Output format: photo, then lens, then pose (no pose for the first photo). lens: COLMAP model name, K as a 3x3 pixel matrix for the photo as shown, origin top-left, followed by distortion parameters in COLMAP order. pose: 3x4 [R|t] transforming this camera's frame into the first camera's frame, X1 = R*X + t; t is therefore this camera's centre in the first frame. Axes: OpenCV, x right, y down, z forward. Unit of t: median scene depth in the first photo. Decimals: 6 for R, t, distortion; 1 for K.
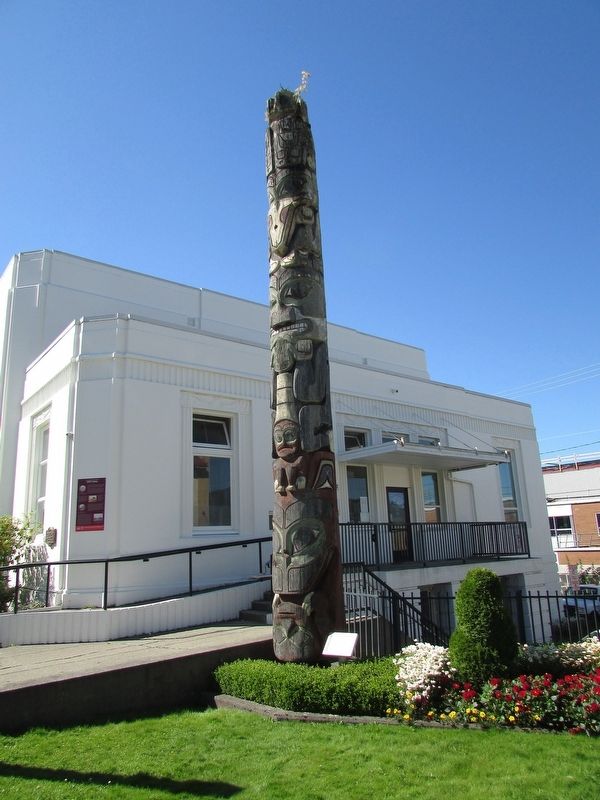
lens RADIAL K [[577.5, 0, 300.2], [0, 577.5, 398.0], [0, 0, 1]] dist [-0.016473, -0.000030]
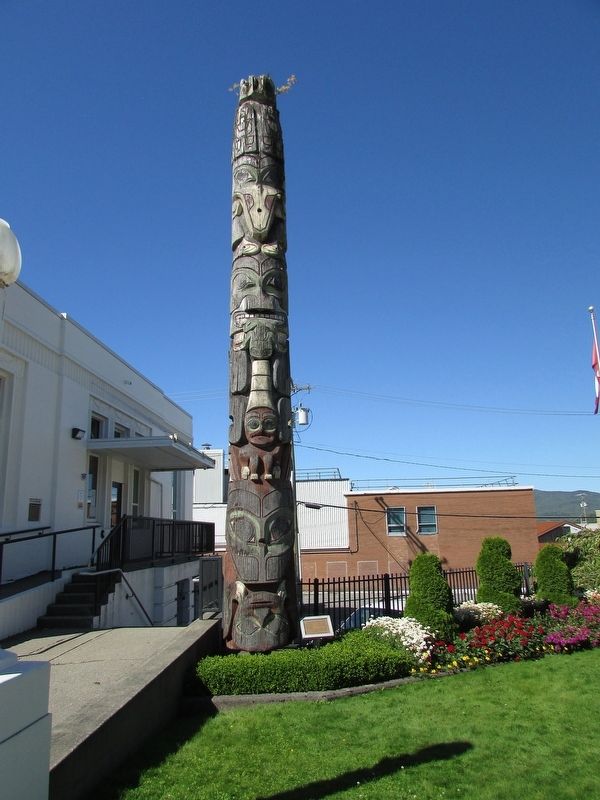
lens RADIAL K [[571.9, 0, 300.0], [0, 571.9, 400.0], [0, 0, 1]] dist [-0.022644, 0.002294]
pose [[0.671322, 0.186671, 0.717273, -0.721522], [-0.181012, 0.979752, -0.085566, 0.102300], [-0.718722, -0.072393, 0.691518, 0.294523]]
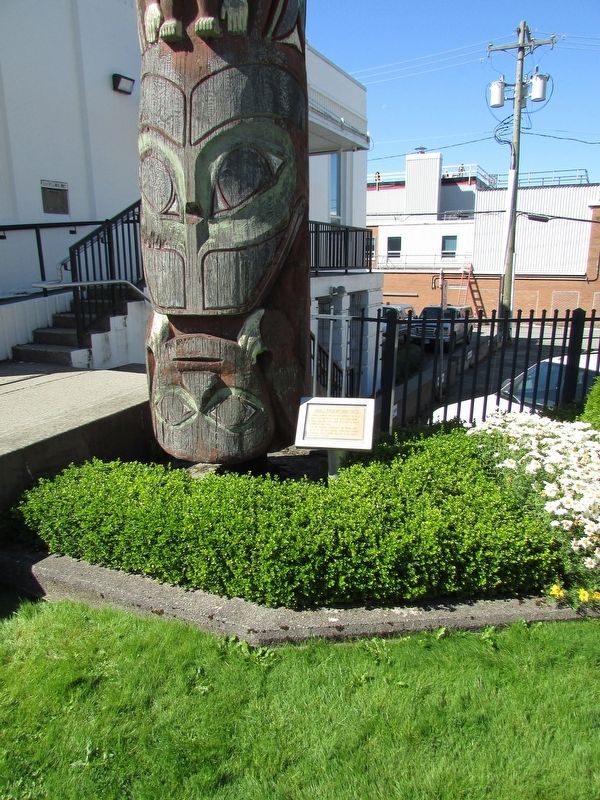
lens RADIAL K [[571.9, 0, 300.0], [0, 571.9, 400.0], [0, 0, 1]] dist [-0.022644, 0.002294]
pose [[0.905642, -0.068849, 0.418416, -0.126249], [-0.130335, 0.893771, 0.429170, 0.207489], [-0.403516, -0.443208, 0.800463, 0.610566]]
